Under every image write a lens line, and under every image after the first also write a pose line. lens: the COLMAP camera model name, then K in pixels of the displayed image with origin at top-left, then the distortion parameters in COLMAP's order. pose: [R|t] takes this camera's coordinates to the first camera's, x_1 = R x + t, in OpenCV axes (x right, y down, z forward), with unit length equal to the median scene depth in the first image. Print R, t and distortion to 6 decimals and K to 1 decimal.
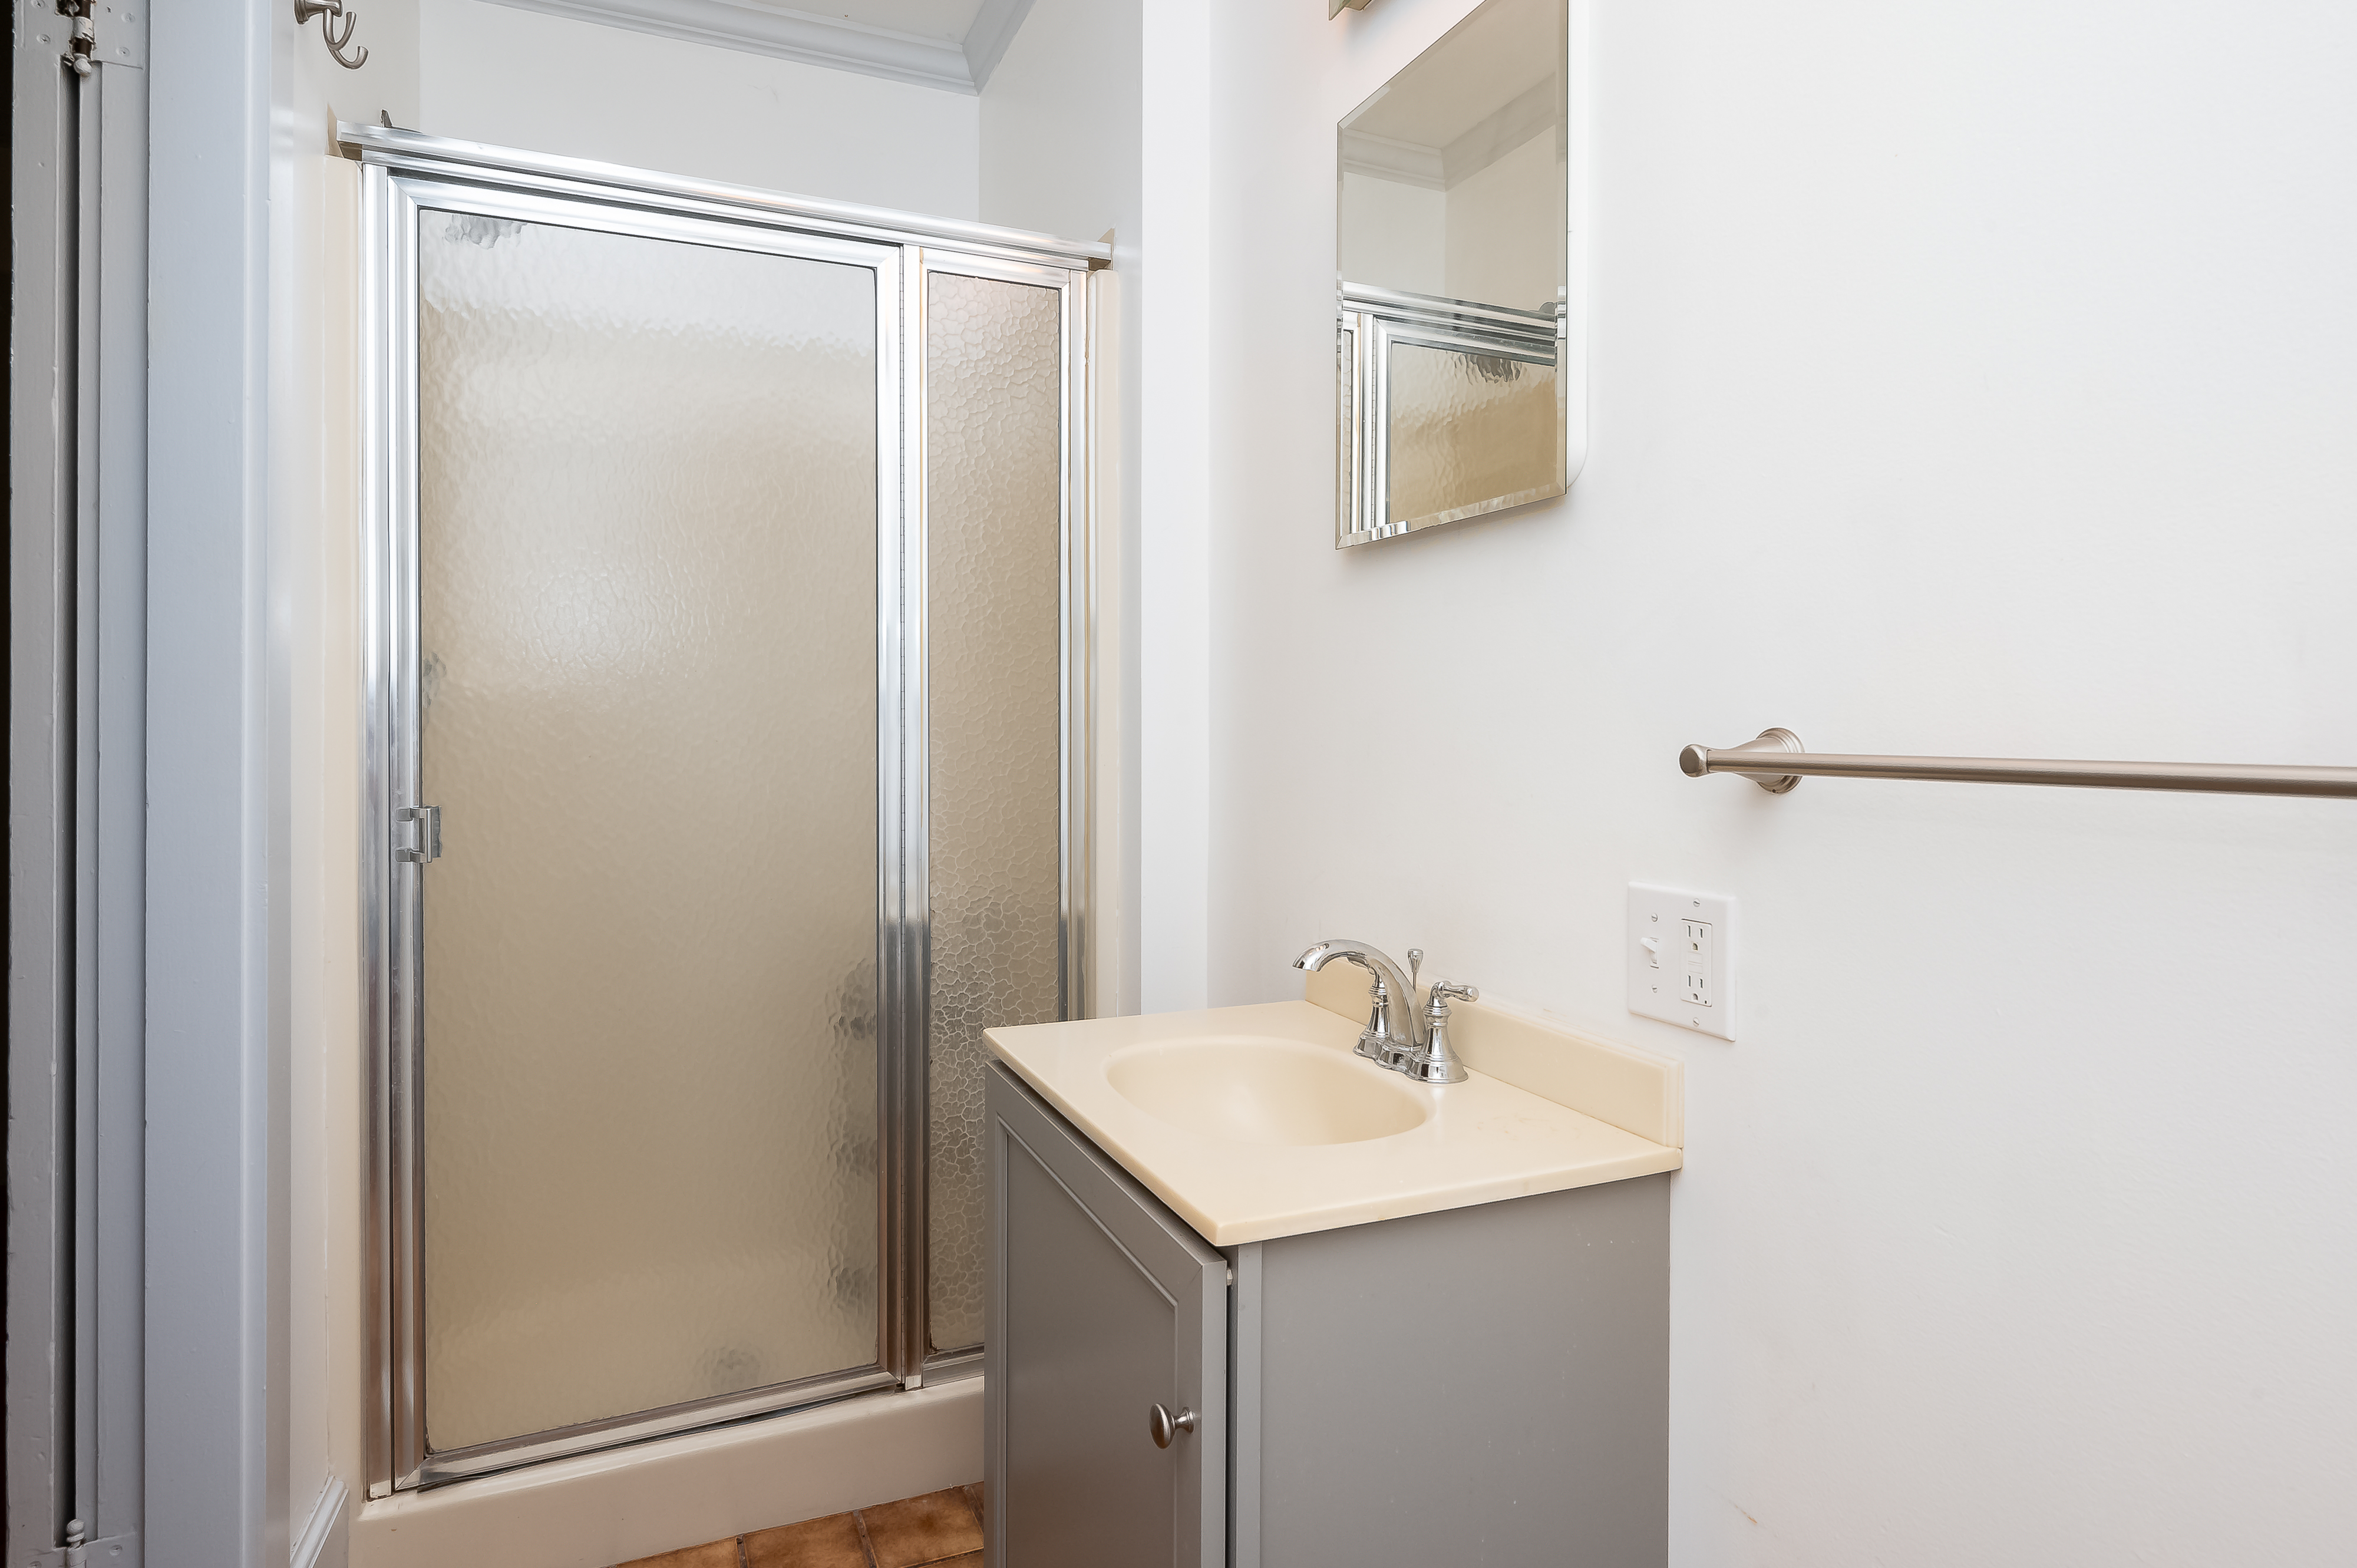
lens RADIAL K [[1303.9, 0, 1173.6], [0, 1303.9, 723.5], [0, 0, 1]] dist [-0.001738, -0.001841]
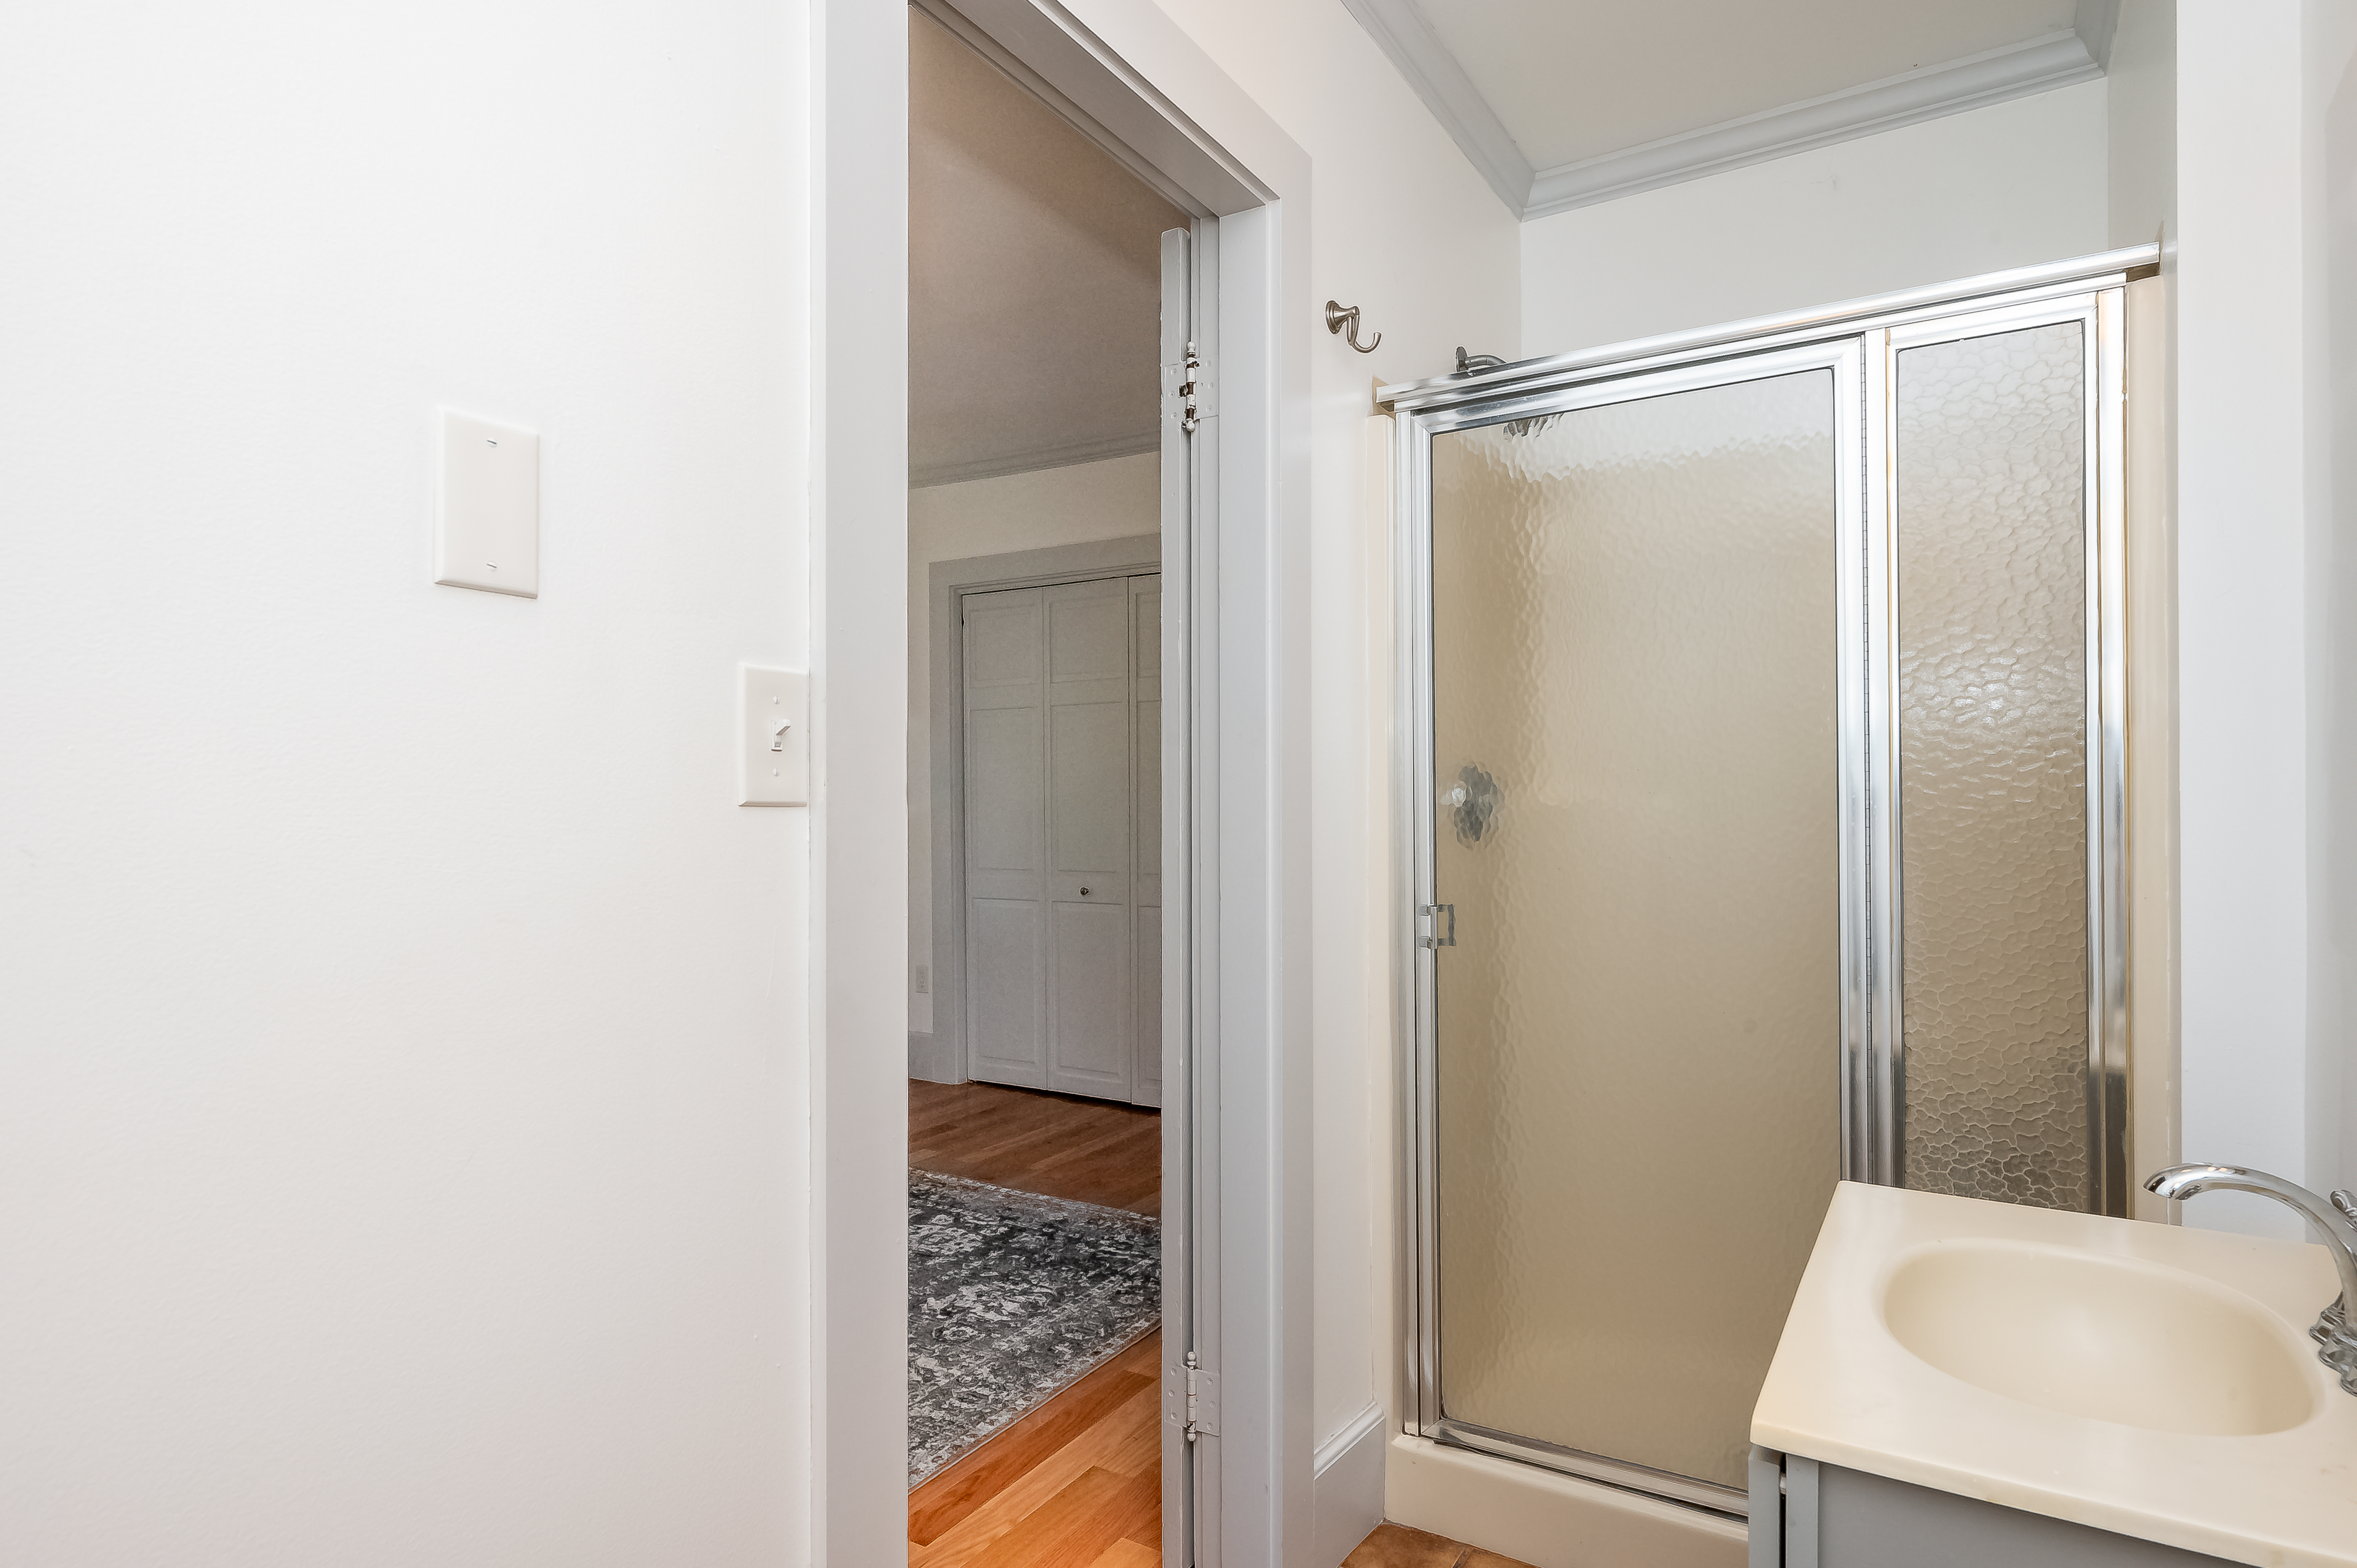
lens RADIAL K [[1253.3, 0, 1123.8], [0, 1253.3, 803.9], [0, 0, 1]] dist [-0.001414, -0.000628]
pose [[0.566367, -0.008959, -0.824105, 0.244993], [0.007338, 0.999956, -0.005827, -0.028120], [0.824121, -0.002747, 0.566408, 0.051552]]
